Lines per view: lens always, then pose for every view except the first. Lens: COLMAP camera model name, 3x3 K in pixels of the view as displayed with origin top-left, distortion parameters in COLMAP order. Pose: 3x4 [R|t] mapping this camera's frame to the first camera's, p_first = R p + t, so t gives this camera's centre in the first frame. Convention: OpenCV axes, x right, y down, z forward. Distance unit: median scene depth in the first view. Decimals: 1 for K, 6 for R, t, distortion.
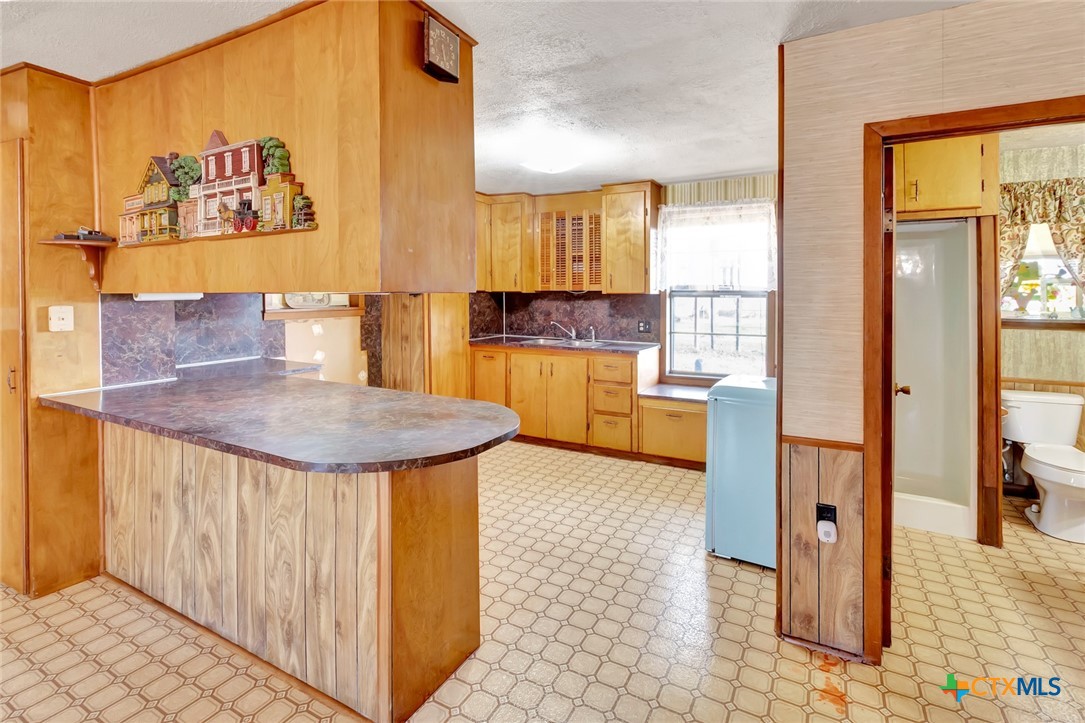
lens RADIAL K [[509.3, 0, 554.5], [0, 509.3, 293.1], [0, 0, 1]] dist [-0.000748, 0.000188]
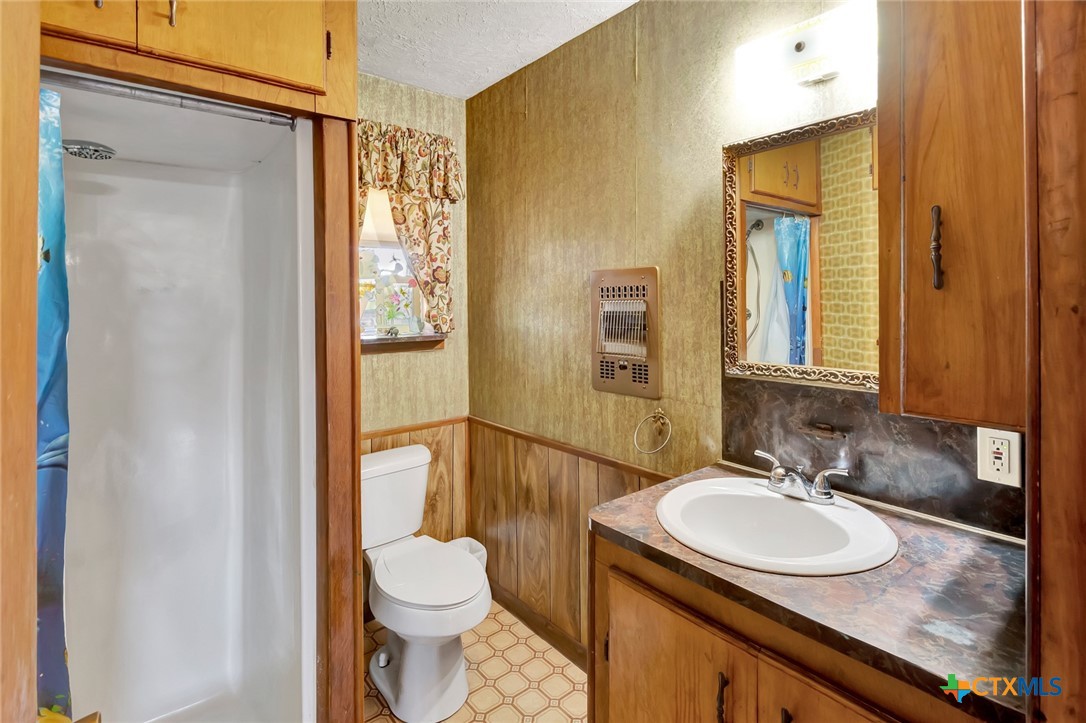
lens RADIAL K [[527.1, 0, 541.0], [0, 527.1, 294.0], [0, 0, 1]] dist [-0.000661, -0.000212]
pose [[0.390512, 0.006238, 0.920577, 0.421590], [0.005201, 0.999946, -0.008982, 0.002432], [-0.920583, 0.008296, 0.390458, 0.554073]]
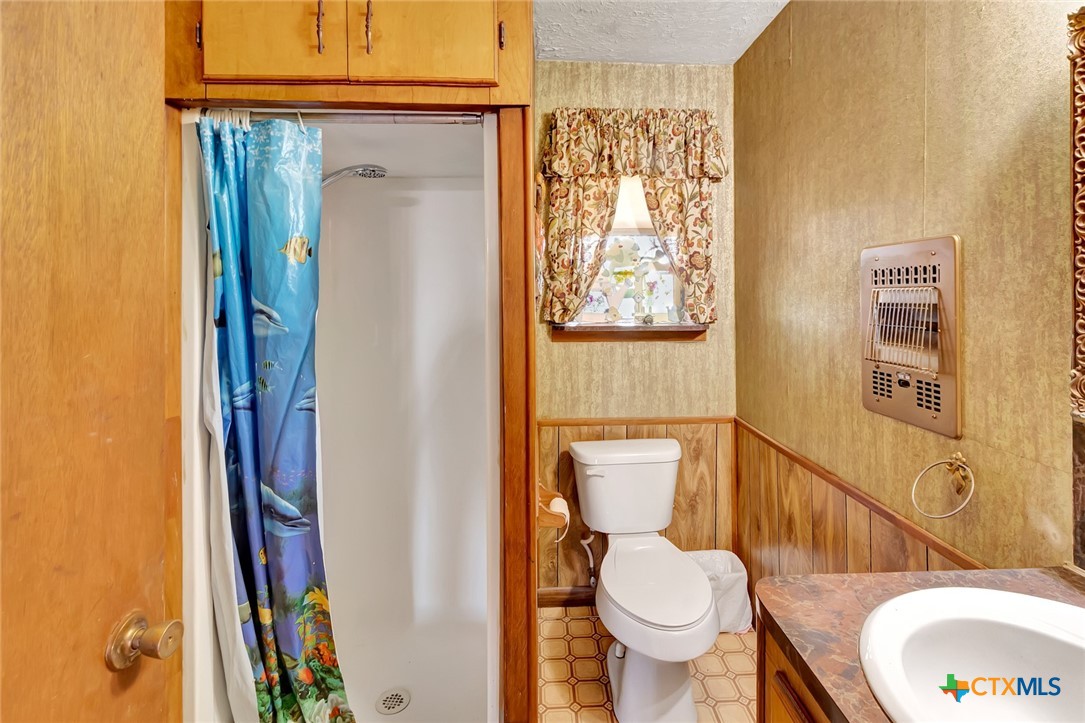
lens RADIAL K [[502.7, 0, 558.8], [0, 502.7, 290.1], [0, 0, 1]] dist [0.008323, -0.001834]
pose [[0.859099, -0.002427, 0.511804, 0.552582], [0.002356, 0.999997, 0.000788, 0.005464], [-0.511805, 0.000529, 0.859102, 0.504694]]
